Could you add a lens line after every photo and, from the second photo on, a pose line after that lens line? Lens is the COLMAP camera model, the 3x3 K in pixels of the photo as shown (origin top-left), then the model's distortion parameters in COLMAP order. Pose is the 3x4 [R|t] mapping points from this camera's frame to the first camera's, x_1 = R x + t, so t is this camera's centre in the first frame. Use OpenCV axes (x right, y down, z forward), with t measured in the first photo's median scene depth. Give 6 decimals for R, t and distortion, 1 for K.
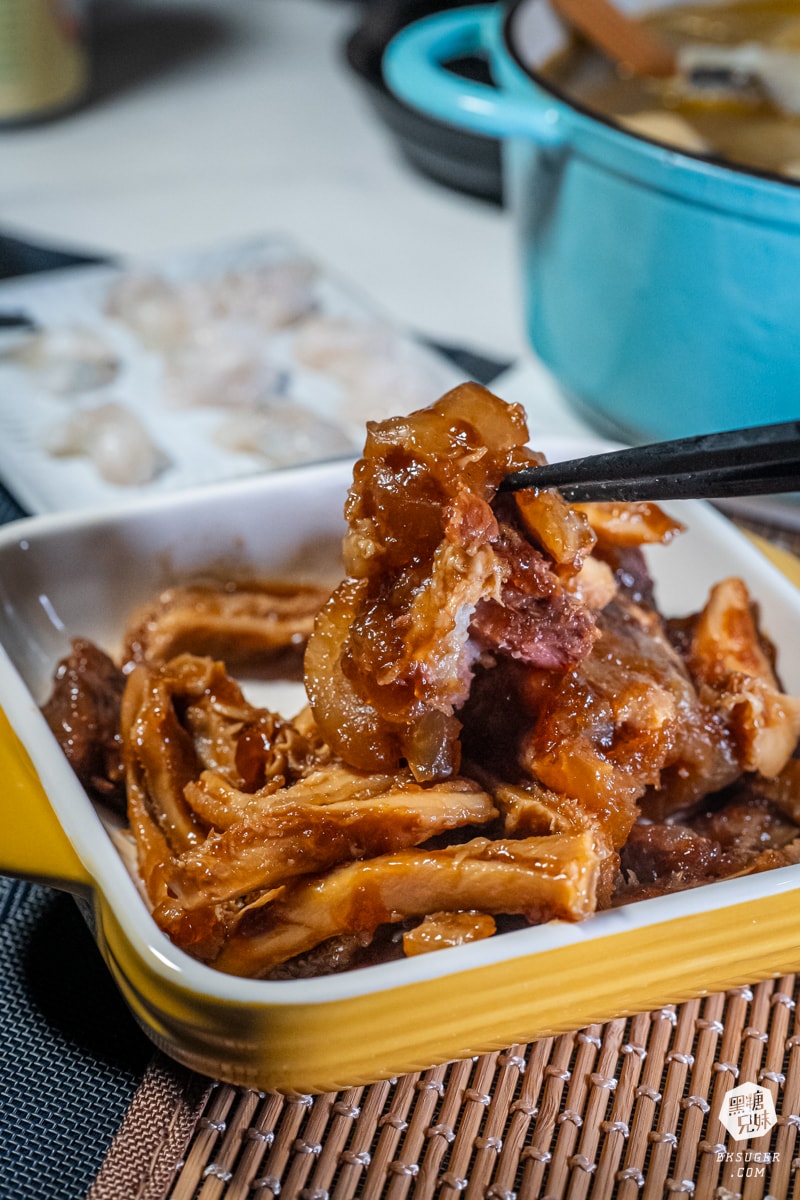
lens RADIAL K [[2470.0, 0, 401.1], [0, 2470.0, 601.7], [0, 0, 1]] dist [-0.125739, 0.000000]
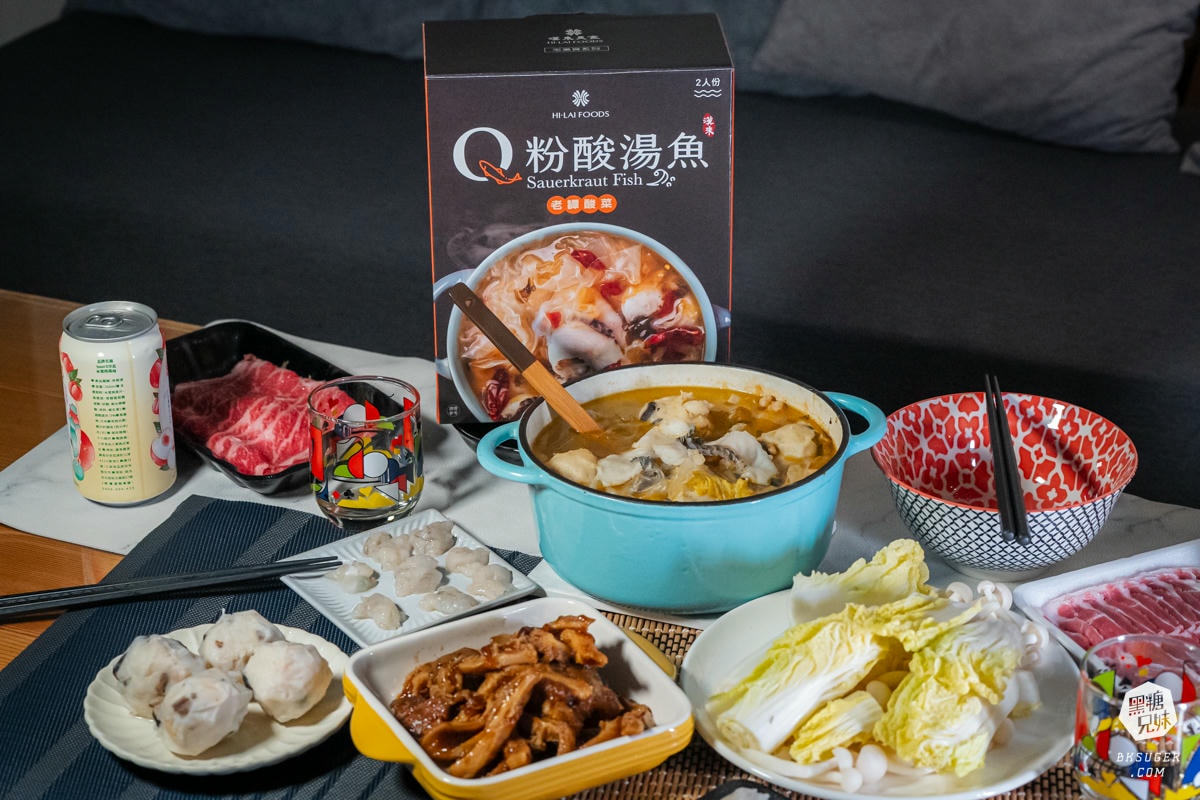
lens RADIAL K [[2622.4, 0, 607.8], [0, 2622.4, 397.7], [0, 0, 1]] dist [-0.013129, 0.000000]
pose [[0.994276, -0.092740, 0.053043, -0.011166], [0.097372, 0.990924, -0.092678, -0.013952], [-0.043967, 0.097313, 0.994282, -2.394705]]
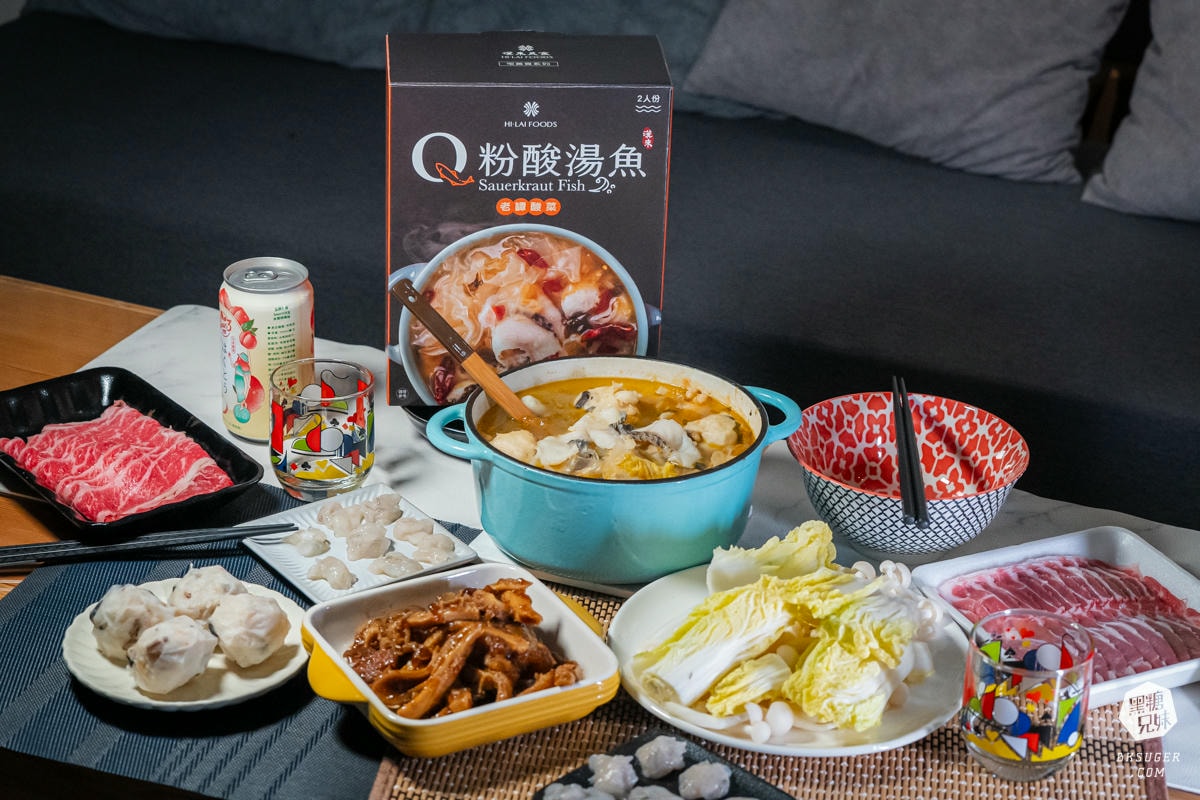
lens RADIAL K [[2622.4, 0, 602.6], [0, 2622.4, 411.4], [0, 0, 1]] dist [-0.013129, 0.000000]
pose [[0.994508, -0.059854, 0.085862, -0.083129], [0.067760, 0.993420, -0.092330, 0.066217], [-0.079771, 0.097641, 0.992020, -2.734226]]
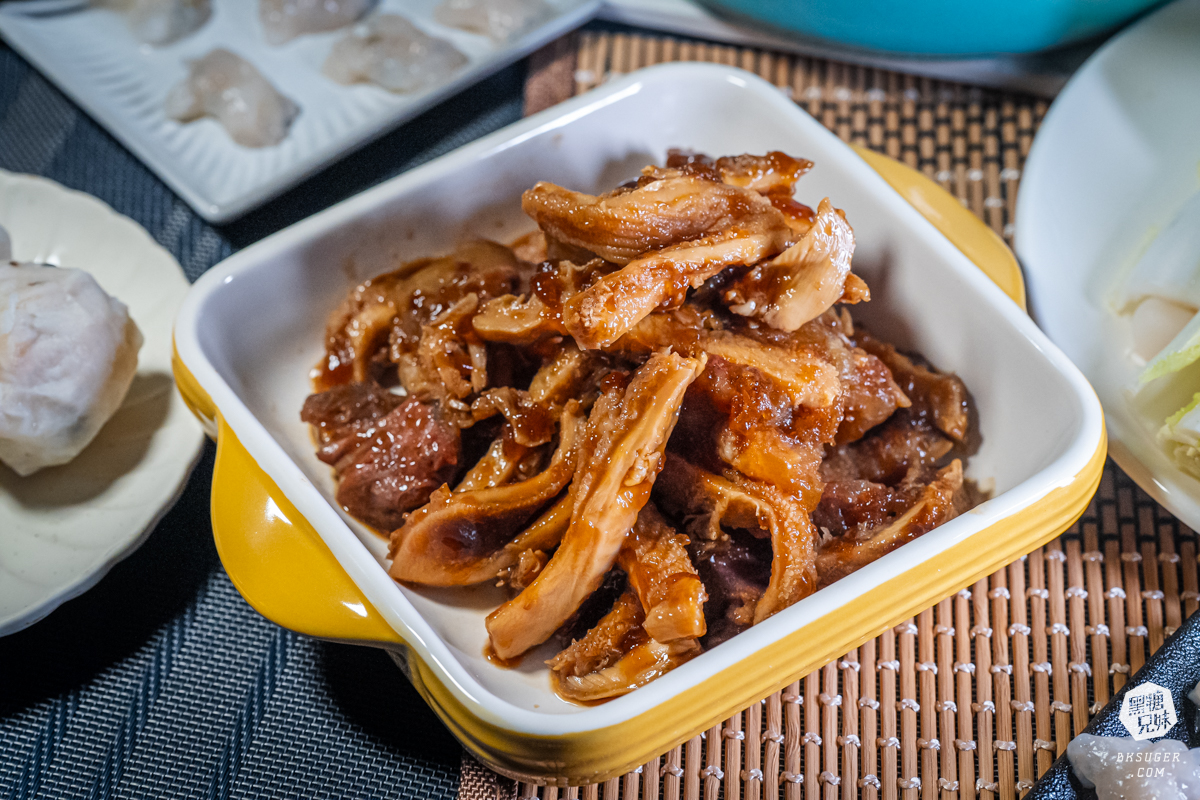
lens RADIAL K [[3173.4, 0, 598.3], [0, 3173.4, 399.3], [0, 0, 1]] dist [-0.059506, 0.000000]
pose [[0.981428, -0.182571, 0.058879, -0.096219], [0.161384, 0.951733, 0.261075, -0.375552], [-0.103702, -0.246724, 0.963521, -0.469820]]
